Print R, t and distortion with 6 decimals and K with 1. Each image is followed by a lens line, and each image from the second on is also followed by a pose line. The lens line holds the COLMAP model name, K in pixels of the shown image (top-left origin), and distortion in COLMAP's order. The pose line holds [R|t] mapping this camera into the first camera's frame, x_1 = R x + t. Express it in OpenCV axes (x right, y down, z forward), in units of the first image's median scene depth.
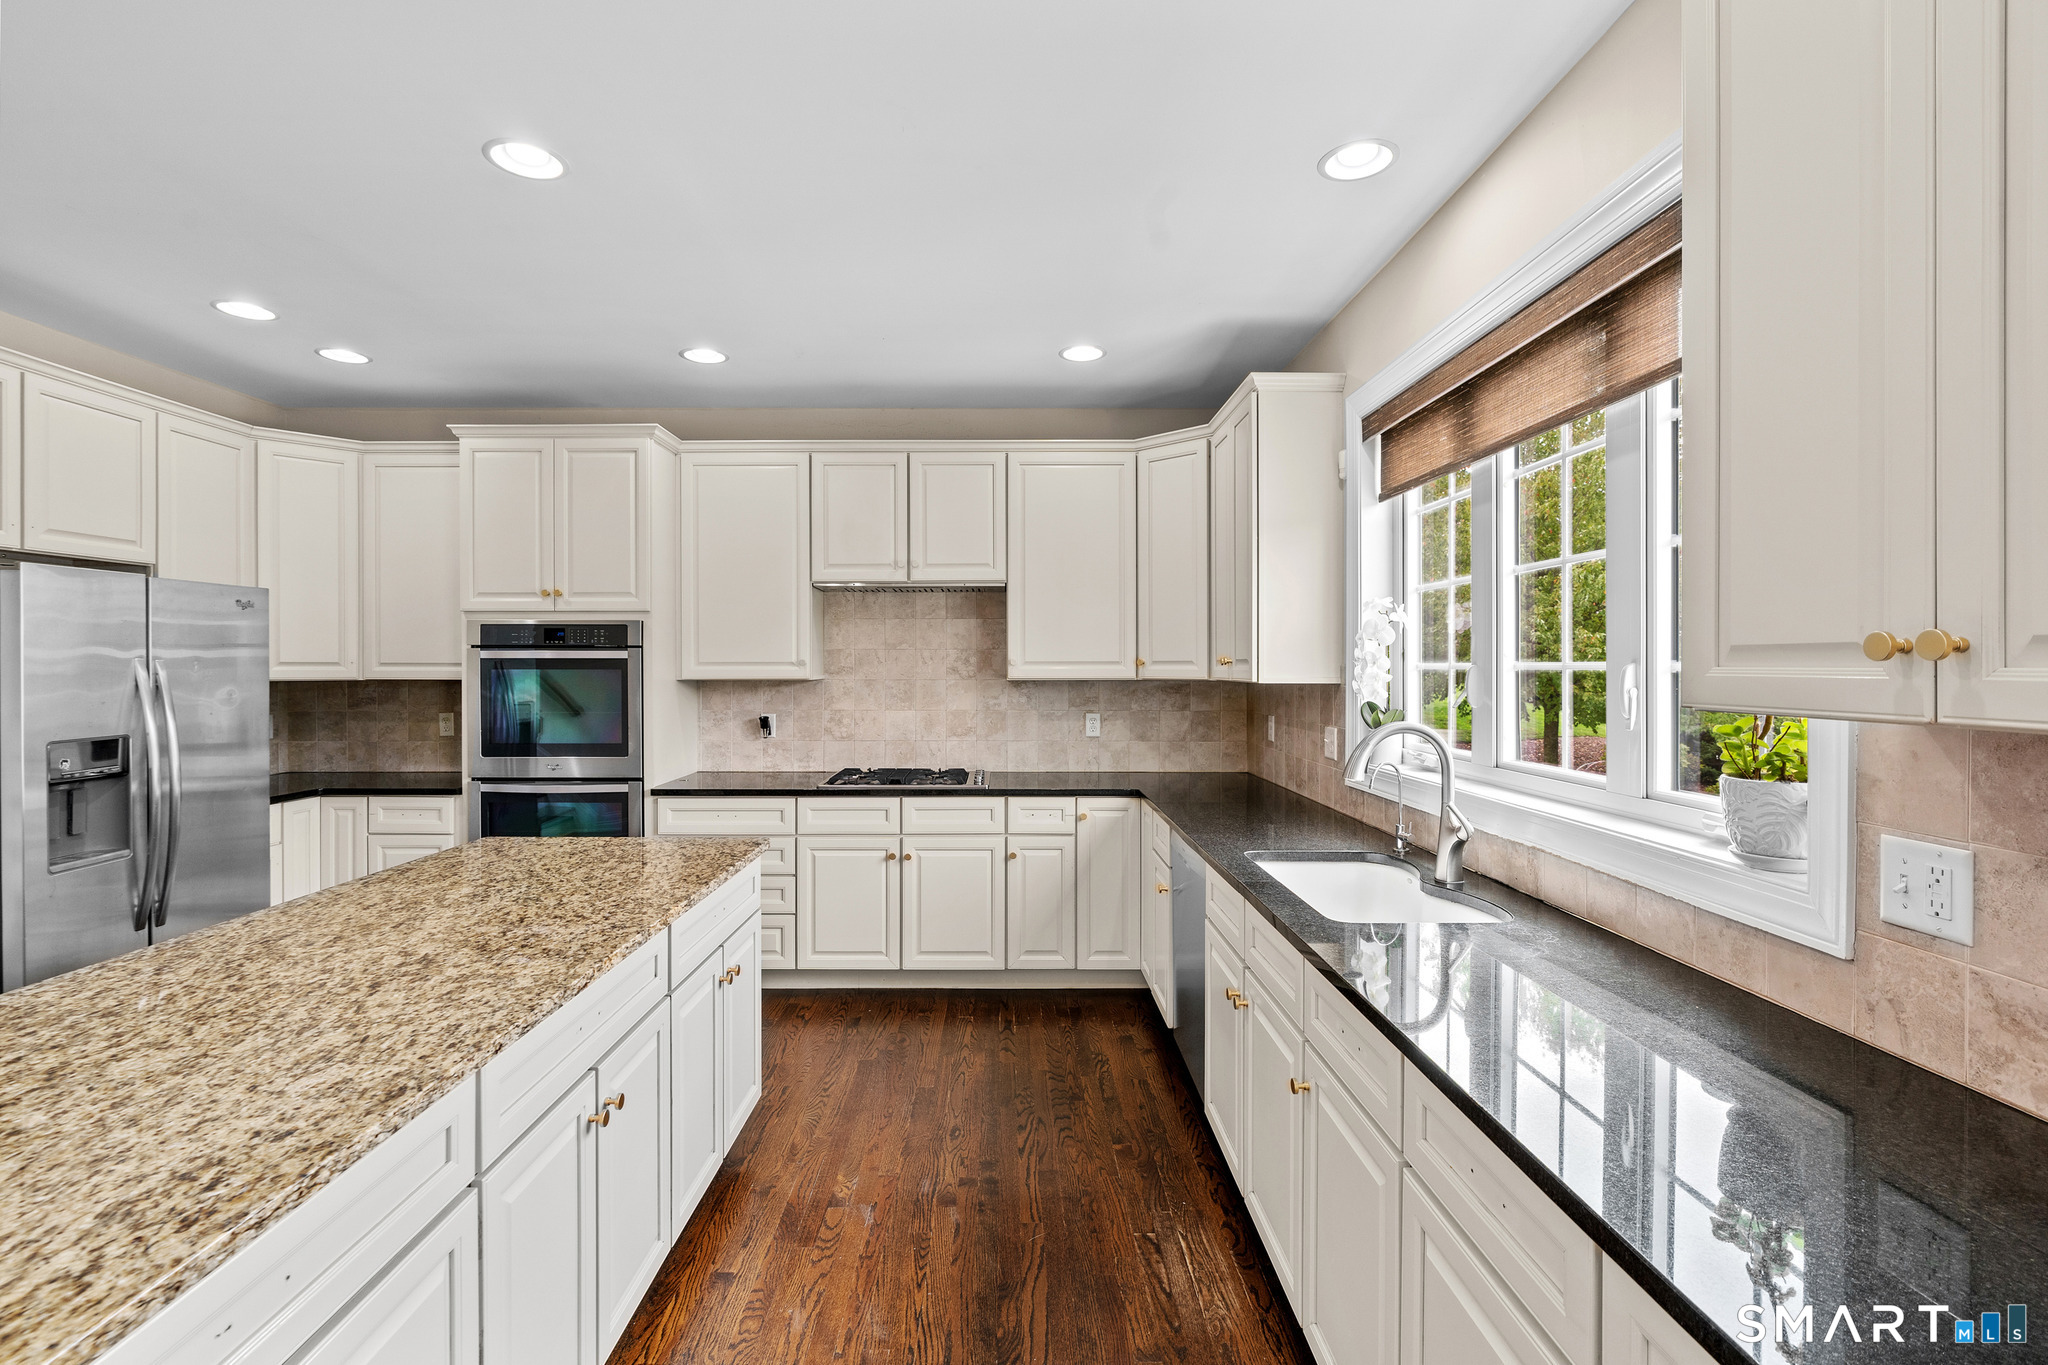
lens RADIAL K [[960.8, 0, 1017.1], [0, 960.8, 666.4], [0, 0, 1]] dist [-0.001102, 0.000433]
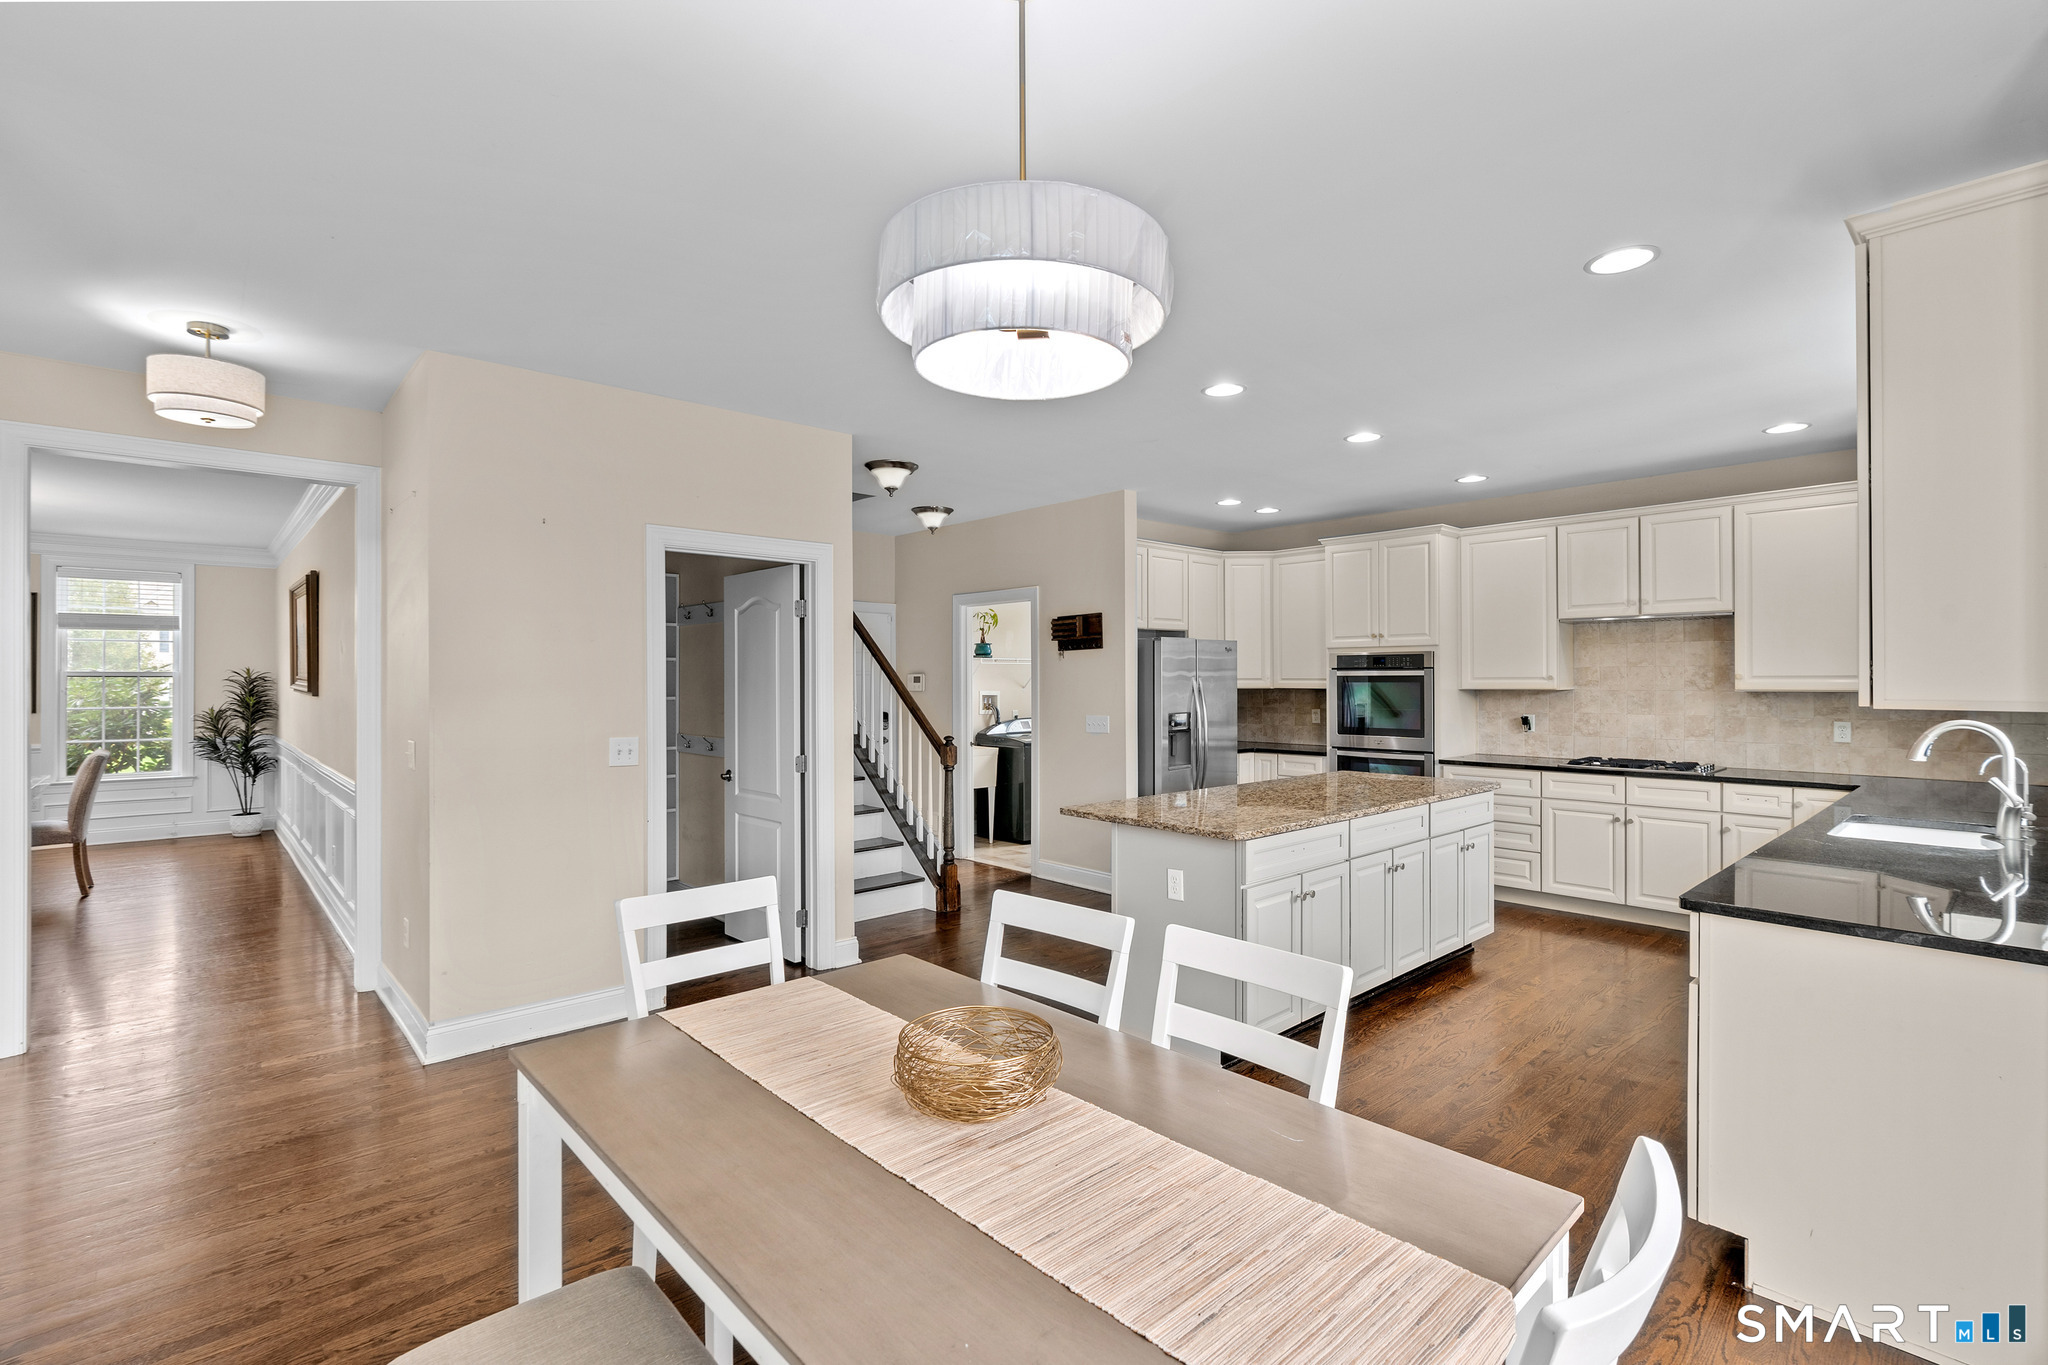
lens RADIAL K [[928.0, 0, 1024.0], [0, 928.0, 682.5], [0, 0, 1]] dist [-0.004395, -0.000070]
pose [[0.682091, 0.000212, -0.731268, 0.237002], [0.002825, 0.999992, 0.002926, -0.002908], [0.731262, -0.004062, 0.682084, -0.472444]]
